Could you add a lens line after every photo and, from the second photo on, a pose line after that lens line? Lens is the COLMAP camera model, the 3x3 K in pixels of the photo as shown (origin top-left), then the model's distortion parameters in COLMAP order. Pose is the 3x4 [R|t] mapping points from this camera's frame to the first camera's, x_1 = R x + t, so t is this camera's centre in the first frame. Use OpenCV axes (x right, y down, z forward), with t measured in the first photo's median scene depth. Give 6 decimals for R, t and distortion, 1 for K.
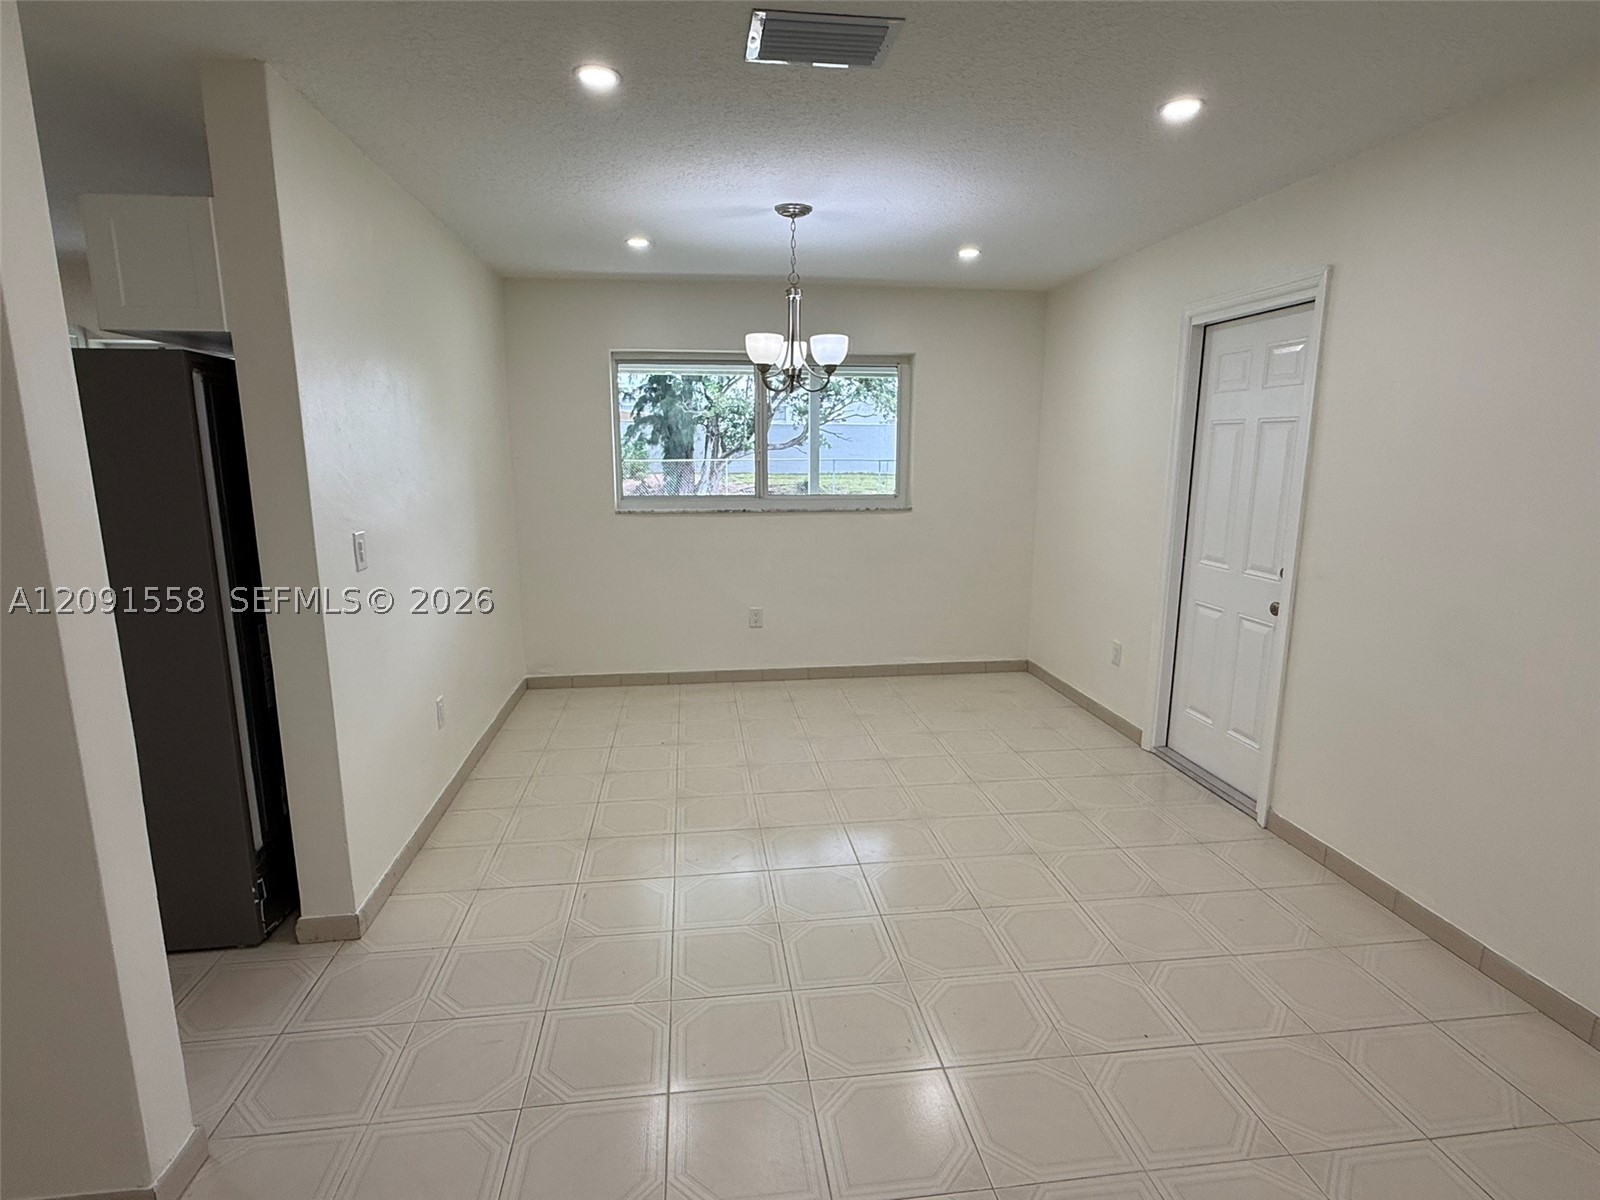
lens RADIAL K [[824.9, 0, 794.9], [0, 824.9, 606.7], [0, 0, 1]] dist [-0.001216, 0.000773]
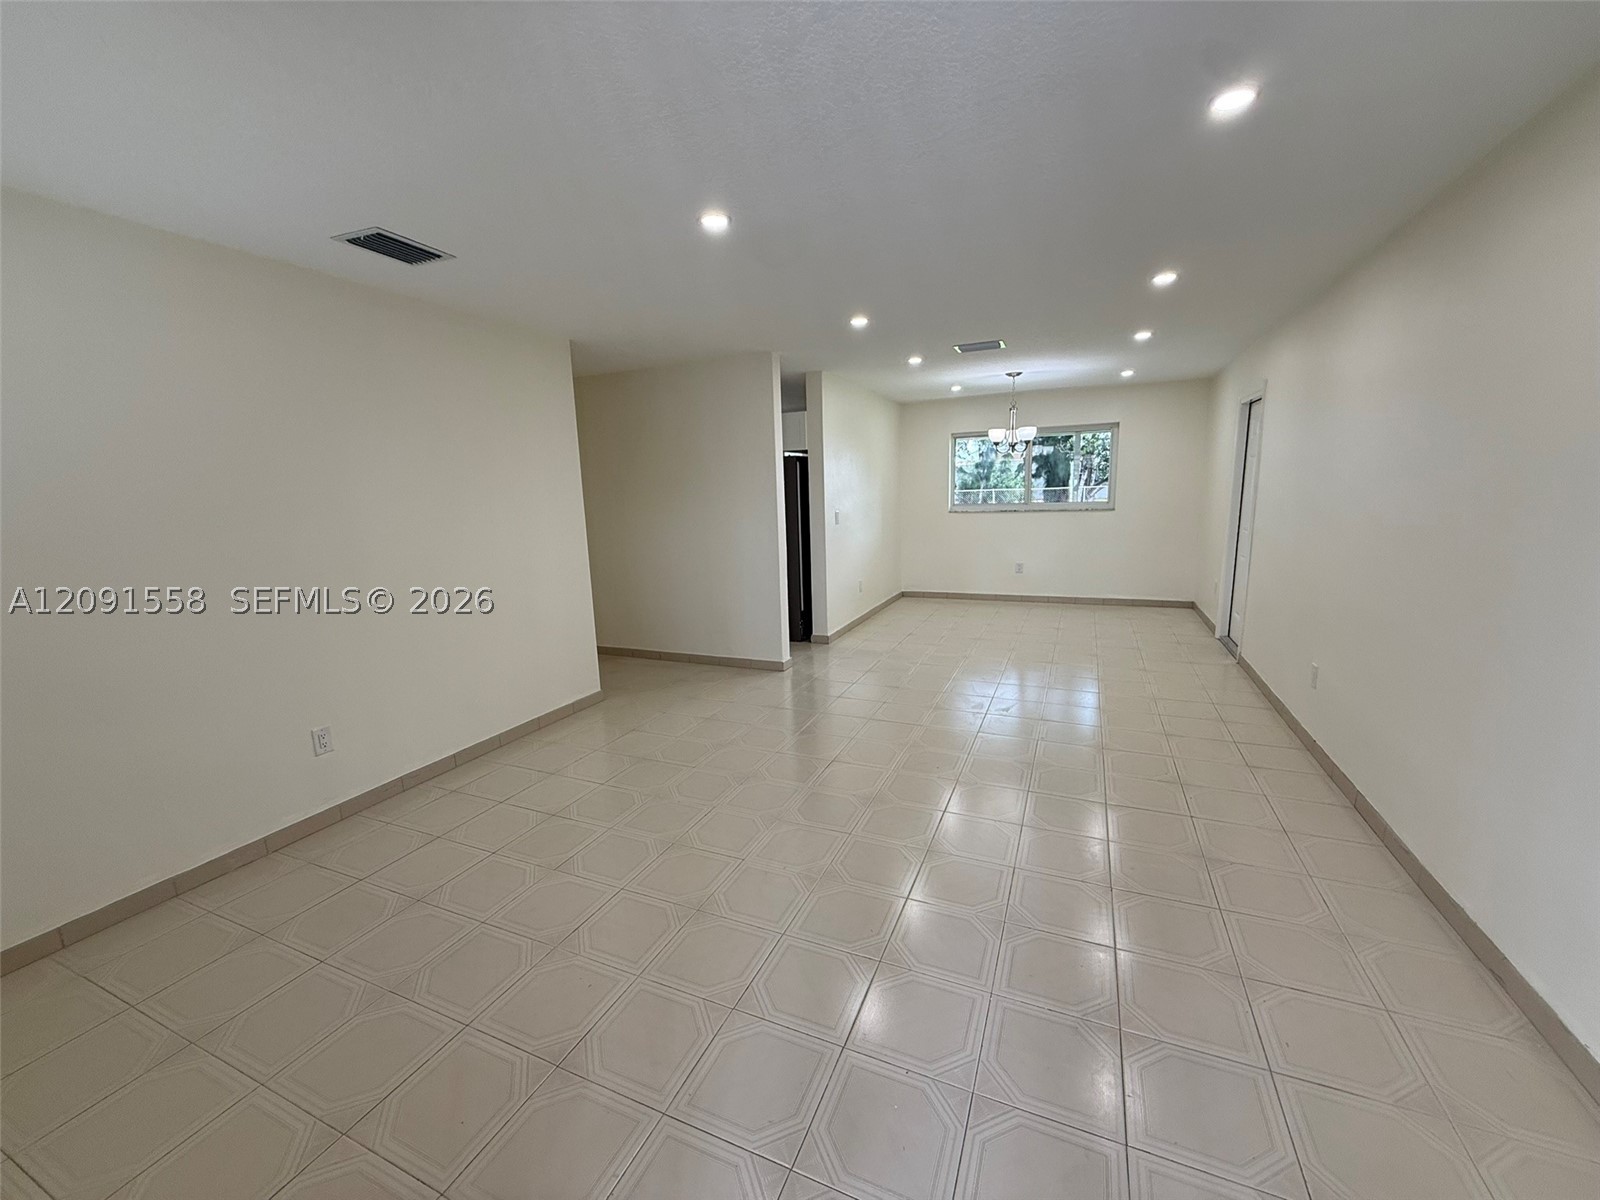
lens RADIAL K [[643.8, 0, 796.8], [0, 643.8, 597.6], [0, 0, 1]] dist [0.002743, 0.000305]
pose [[0.856570, 0.060775, -0.512440, 0.379931], [-0.067449, 0.997707, 0.005583, 0.149710], [0.511604, 0.029782, 0.858705, -0.726012]]
